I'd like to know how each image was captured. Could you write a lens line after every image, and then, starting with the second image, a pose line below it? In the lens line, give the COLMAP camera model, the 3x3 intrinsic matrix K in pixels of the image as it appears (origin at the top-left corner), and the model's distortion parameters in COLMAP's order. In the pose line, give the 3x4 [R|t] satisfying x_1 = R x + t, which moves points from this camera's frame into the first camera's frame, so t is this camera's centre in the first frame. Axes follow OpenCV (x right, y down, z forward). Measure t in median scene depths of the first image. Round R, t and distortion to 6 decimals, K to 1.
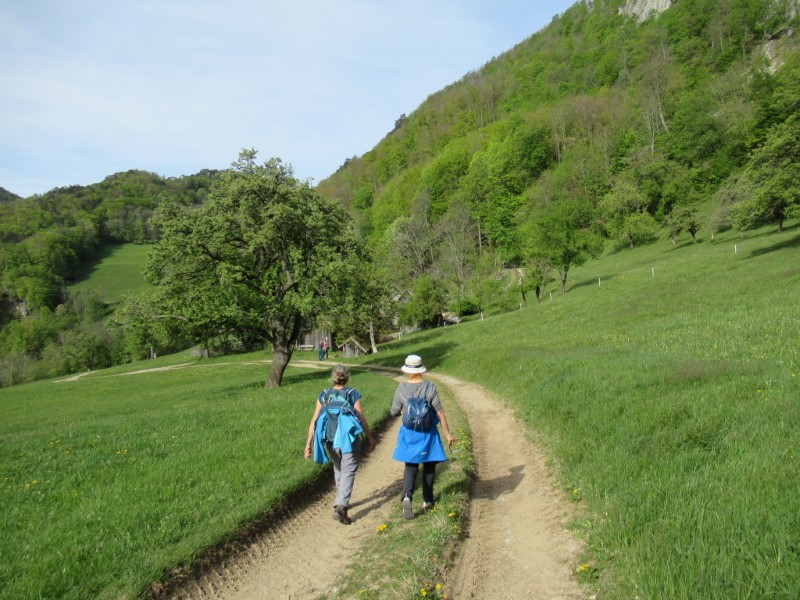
lens RADIAL K [[589.9, 0, 400.0], [0, 589.9, 305.5], [0, 0, 1]] dist [-0.022913, 0.010660]
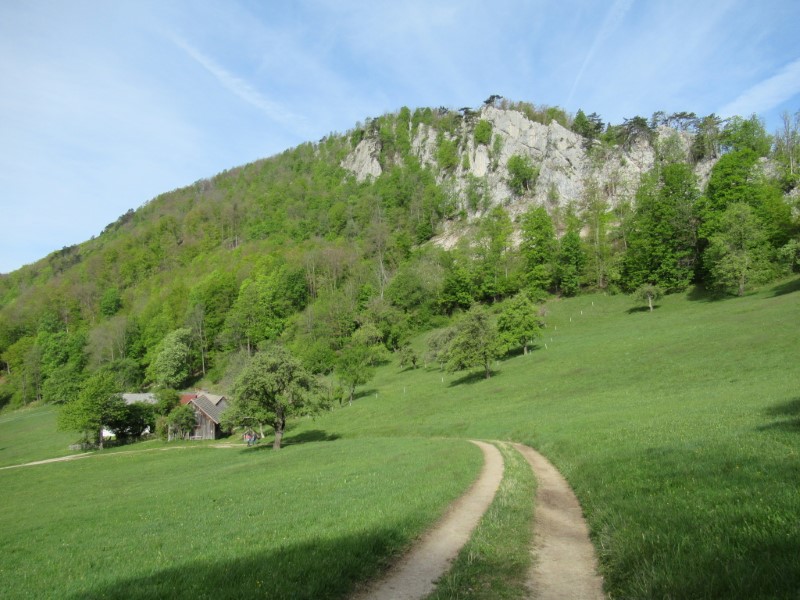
lens RADIAL K [[589.9, 0, 398.3], [0, 589.9, 299.2], [0, 0, 1]] dist [-0.022913, 0.010660]
pose [[0.884230, 0.078987, 0.460325, -0.170580], [0.001758, 0.985026, -0.172396, -0.007320], [-0.467049, 0.153247, 0.870851, -0.241885]]
